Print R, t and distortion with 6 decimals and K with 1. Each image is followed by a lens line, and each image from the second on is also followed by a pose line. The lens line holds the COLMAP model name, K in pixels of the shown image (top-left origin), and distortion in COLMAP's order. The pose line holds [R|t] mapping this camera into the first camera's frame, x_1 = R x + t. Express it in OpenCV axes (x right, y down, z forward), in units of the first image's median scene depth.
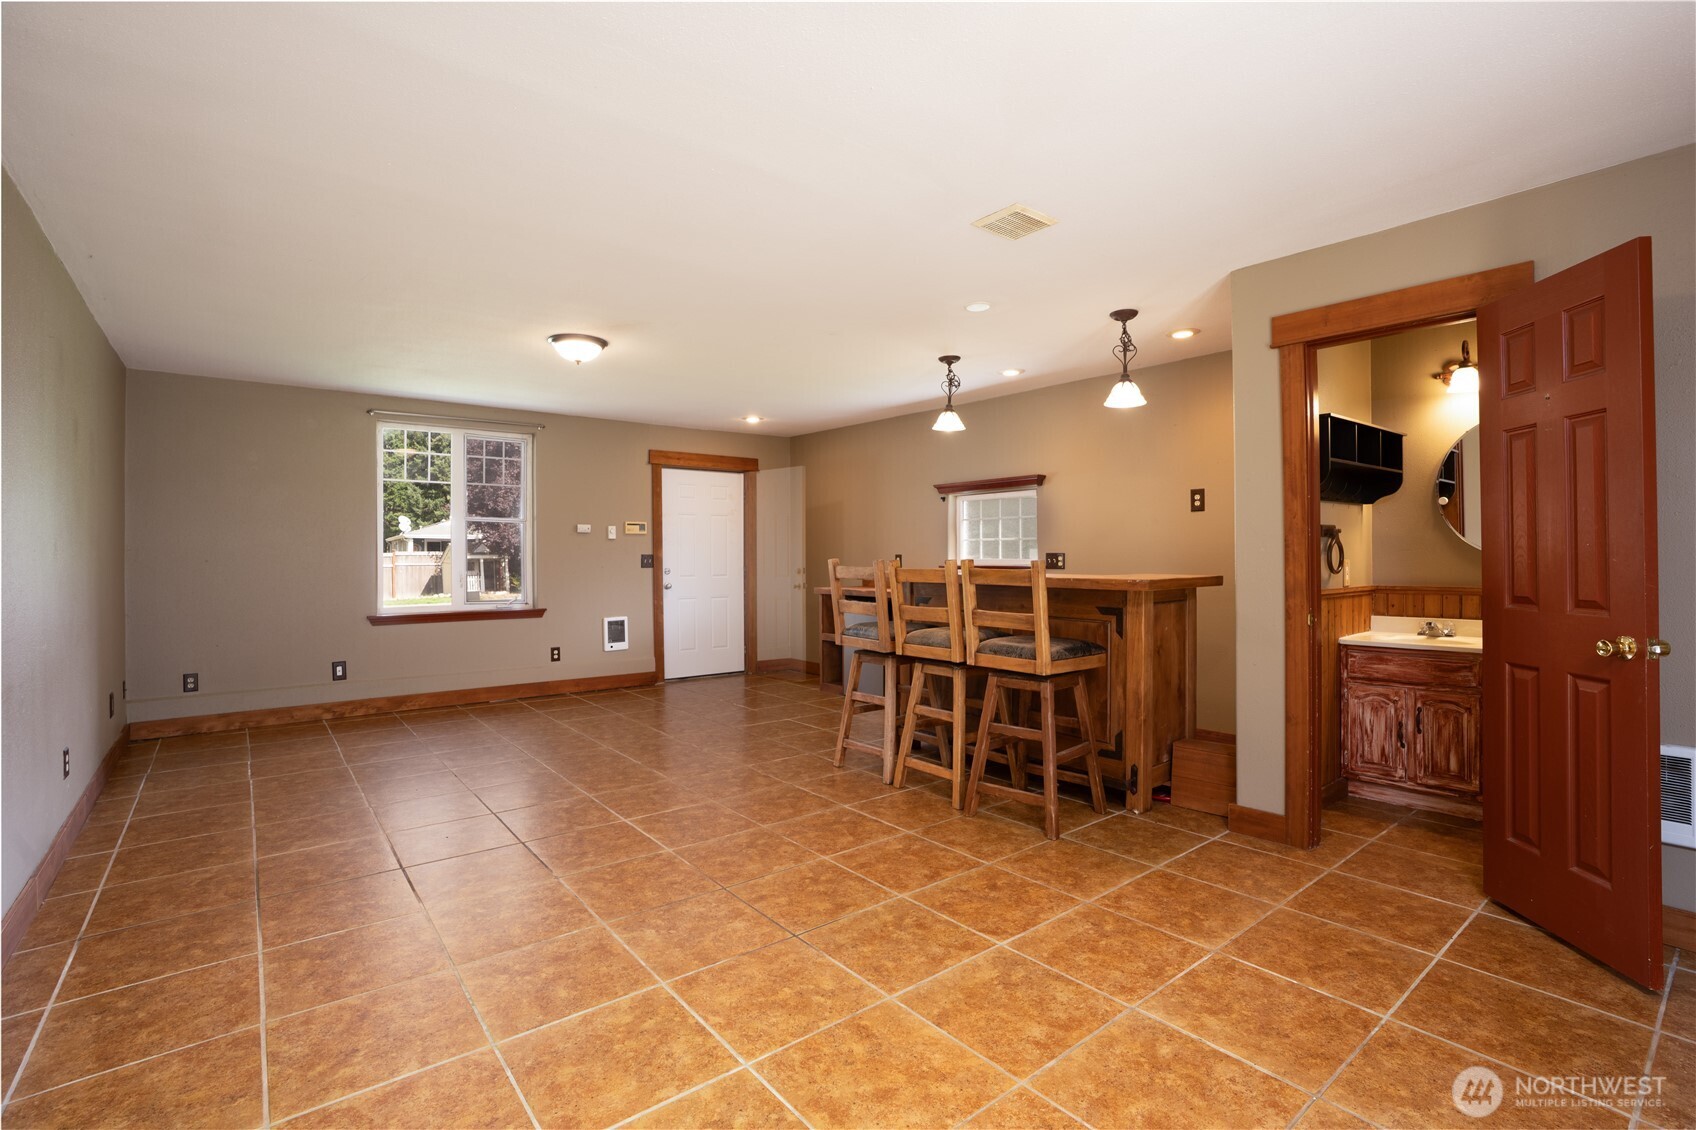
lens RADIAL K [[775.4, 0, 840.1], [0, 775.4, 556.7], [0, 0, 1]] dist [-0.048161, 0.006666]
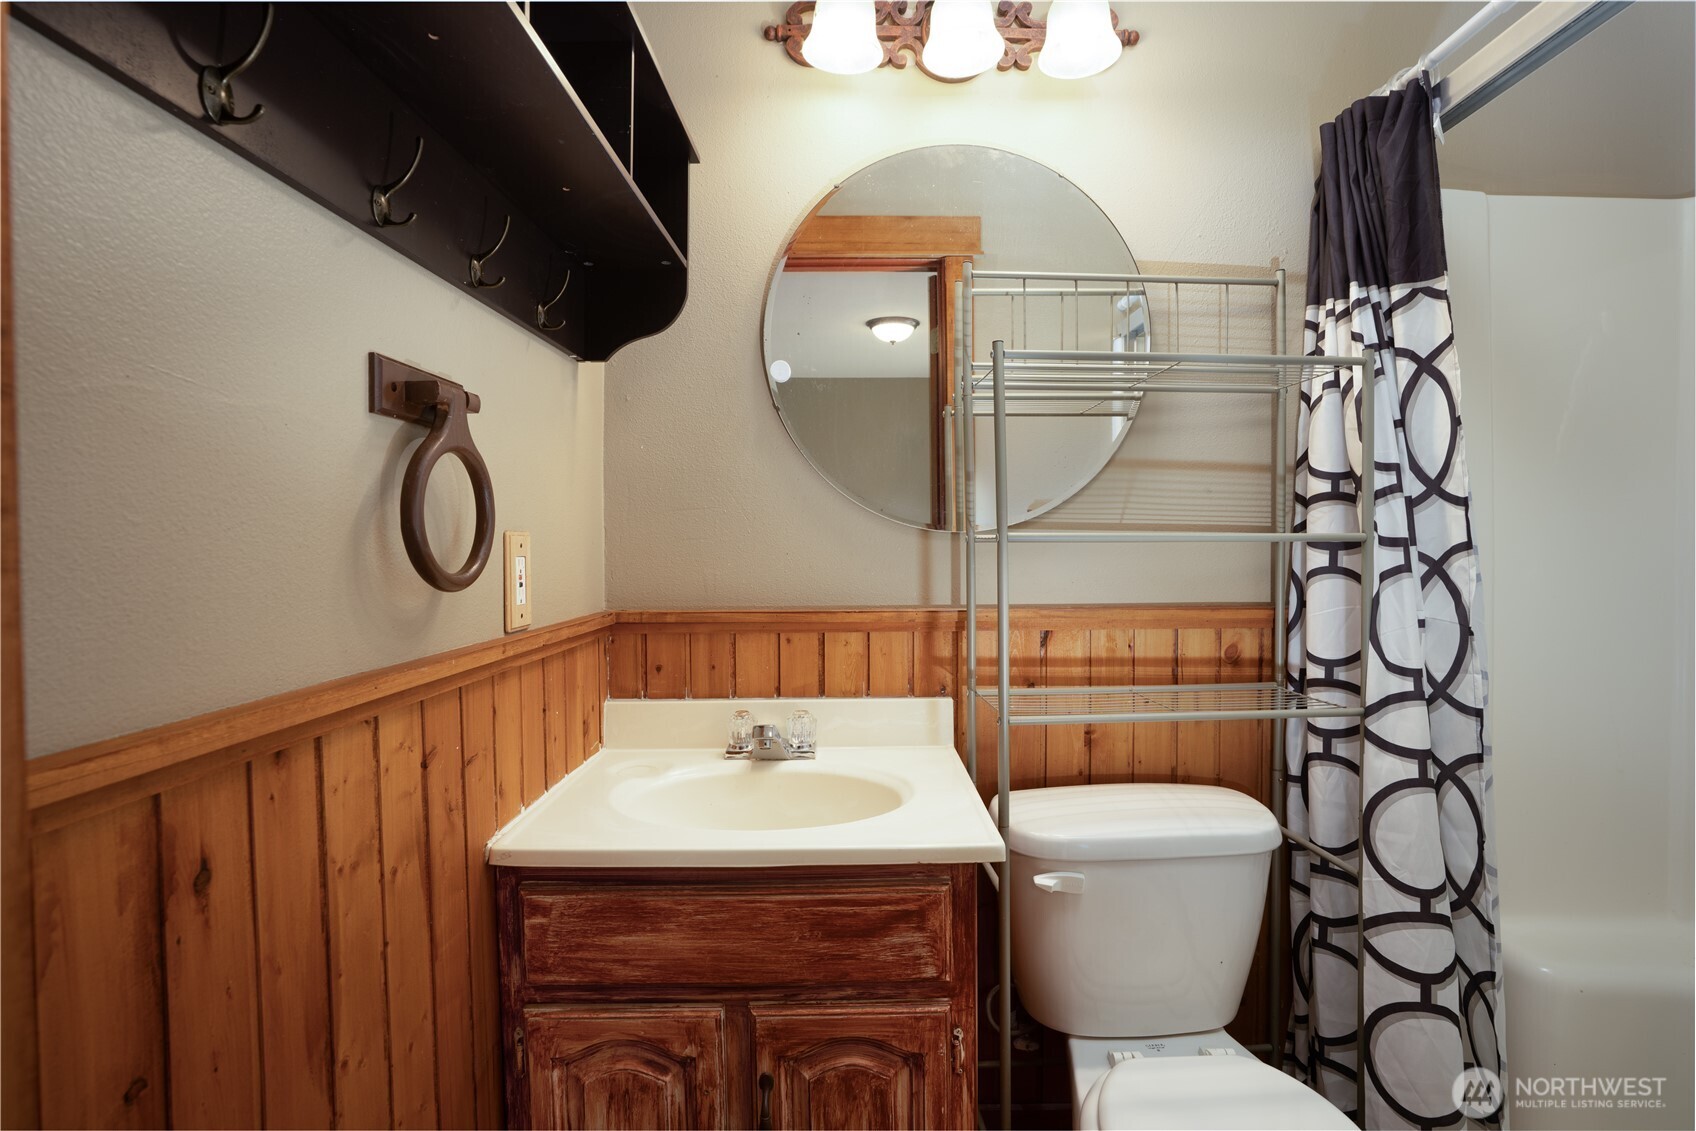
lens RADIAL K [[775.4, 0, 851.6], [0, 775.4, 552.7], [0, 0, 1]] dist [-0.048161, 0.006666]
pose [[0.610590, -0.006543, 0.791920, 0.747092], [-0.003336, 0.999936, 0.010833, 0.011744], [-0.791940, -0.009256, 0.610529, 1.057627]]
